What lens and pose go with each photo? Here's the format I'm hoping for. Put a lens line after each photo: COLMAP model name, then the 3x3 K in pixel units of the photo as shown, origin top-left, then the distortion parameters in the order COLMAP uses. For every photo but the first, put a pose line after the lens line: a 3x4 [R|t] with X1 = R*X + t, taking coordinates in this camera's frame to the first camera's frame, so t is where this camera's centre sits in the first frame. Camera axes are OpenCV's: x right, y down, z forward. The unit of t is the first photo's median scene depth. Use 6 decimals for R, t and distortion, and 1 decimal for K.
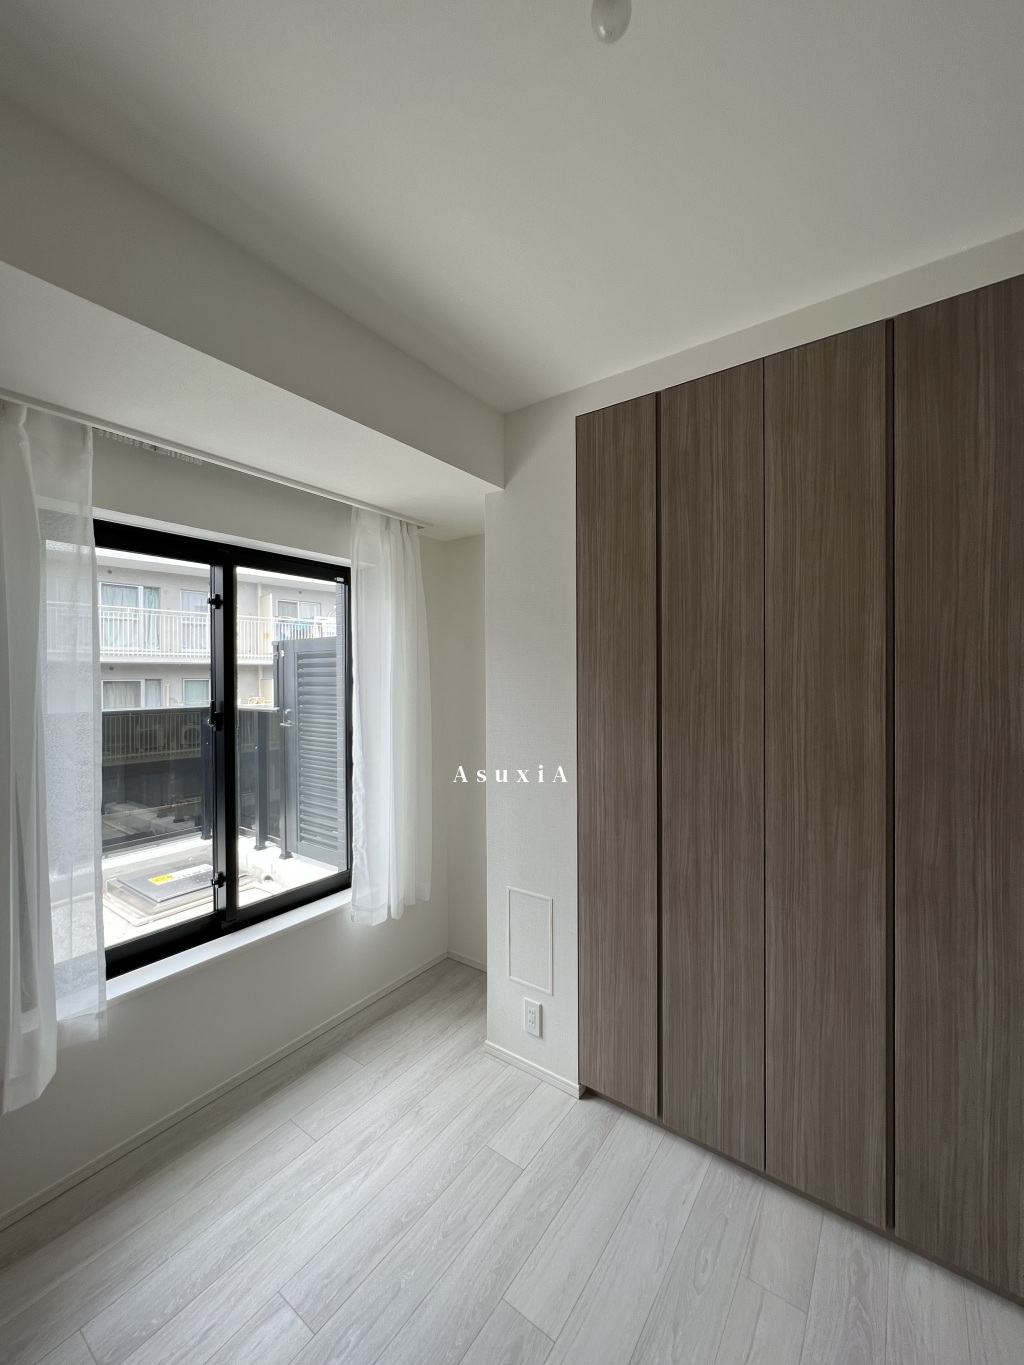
lens RADIAL K [[543.3, 0, 518.0], [0, 543.3, 679.8], [0, 0, 1]] dist [-0.005602, 0.001208]
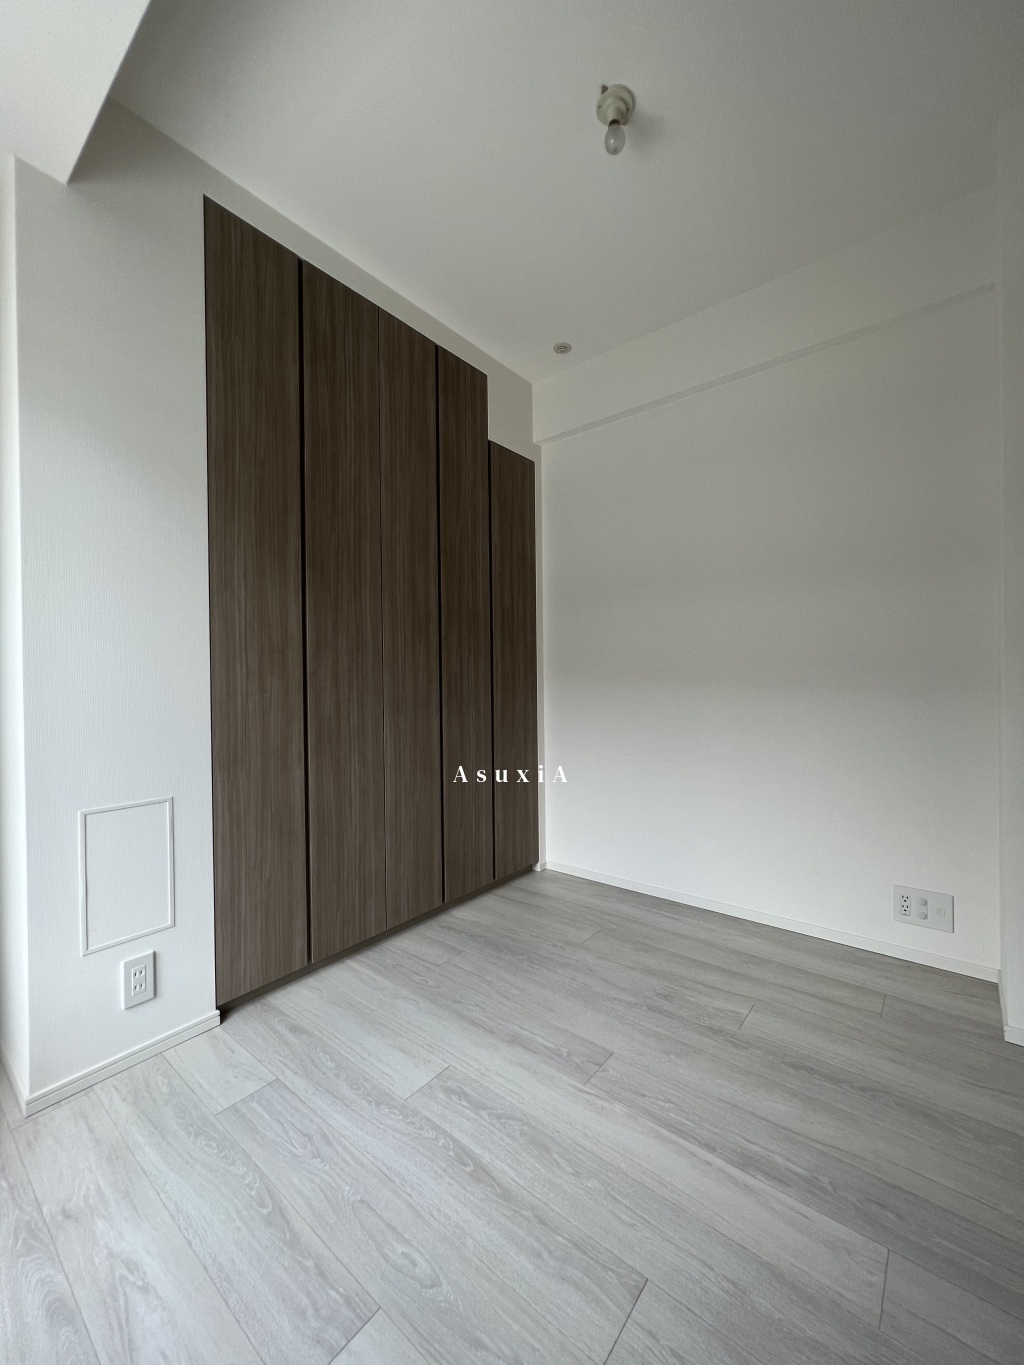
lens RADIAL K [[543.3, 0, 513.5], [0, 543.3, 682.4], [0, 0, 1]] dist [-0.005602, 0.001208]
pose [[0.063318, -0.002342, 0.997991, -0.773655], [0.020538, 0.999789, 0.001043, 0.297872], [-0.997782, 0.020431, 0.063352, 0.559989]]
